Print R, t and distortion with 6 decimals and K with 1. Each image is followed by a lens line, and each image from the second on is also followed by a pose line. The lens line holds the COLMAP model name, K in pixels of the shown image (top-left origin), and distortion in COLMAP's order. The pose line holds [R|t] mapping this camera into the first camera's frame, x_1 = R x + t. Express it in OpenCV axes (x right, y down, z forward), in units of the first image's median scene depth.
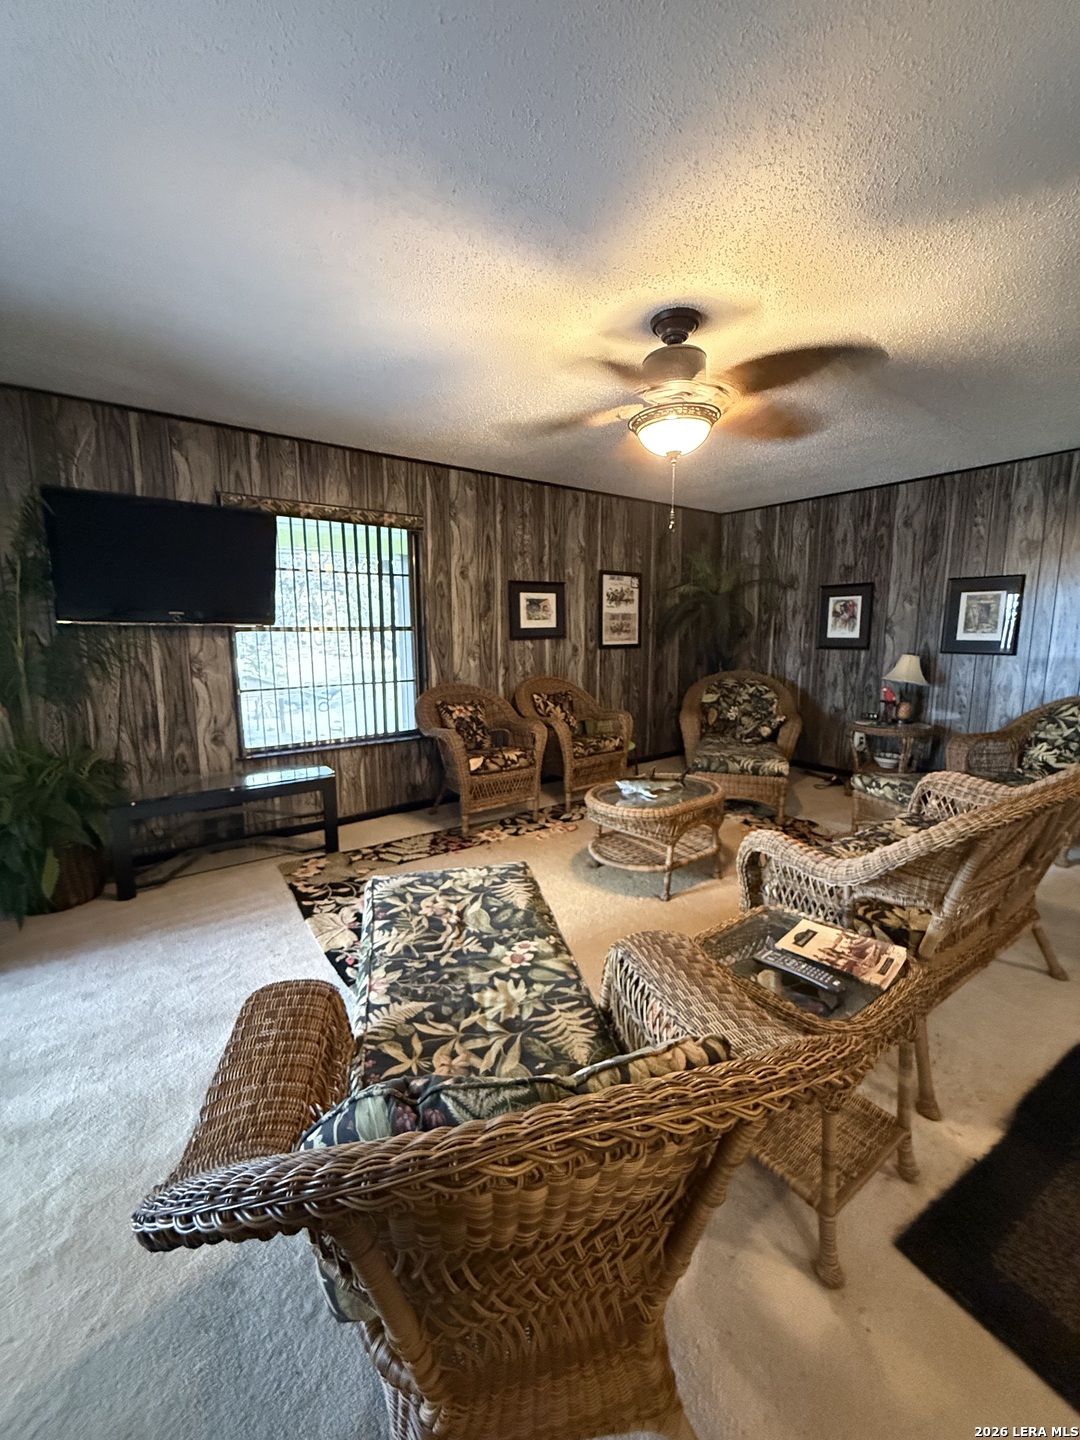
lens RADIAL K [[539.2, 0, 544.7], [0, 539.2, 703.4], [0, 0, 1]] dist [0.000009, -0.000033]
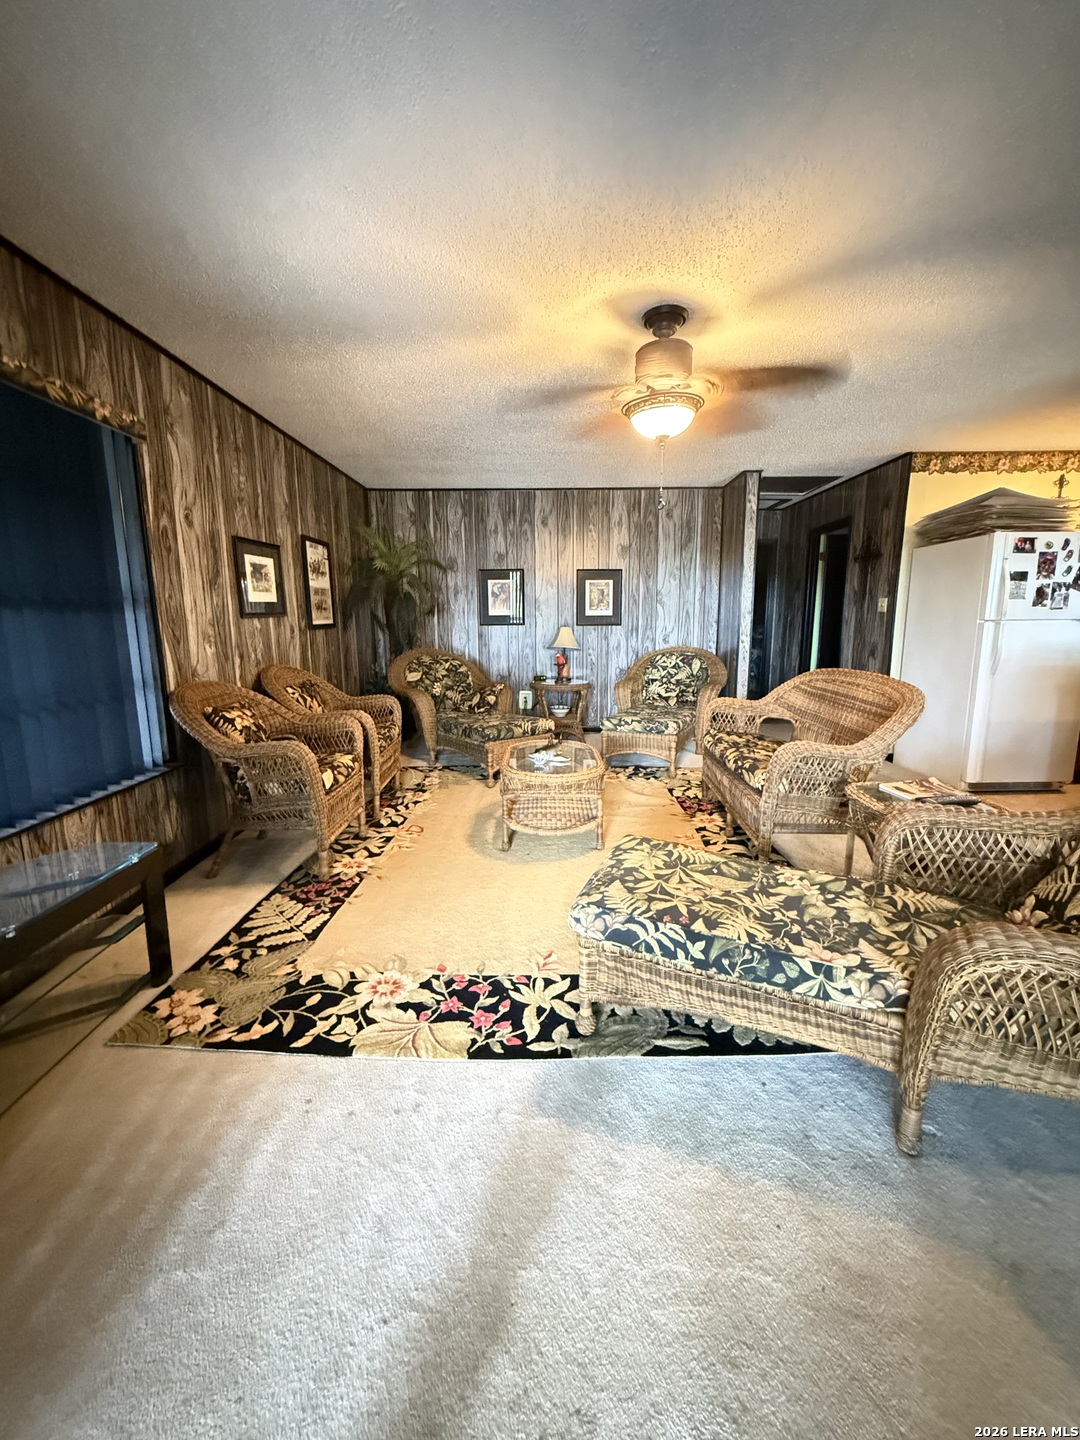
lens RADIAL K [[554.1, 0, 508.8], [0, 554.1, 703.7], [0, 0, 1]] dist [0.000198, 0.000030]
pose [[0.644618, -0.123010, 0.754544, -0.458185], [0.108284, 0.991711, 0.069166, -0.015584], [-0.756798, 0.037119, 0.652594, 0.259463]]
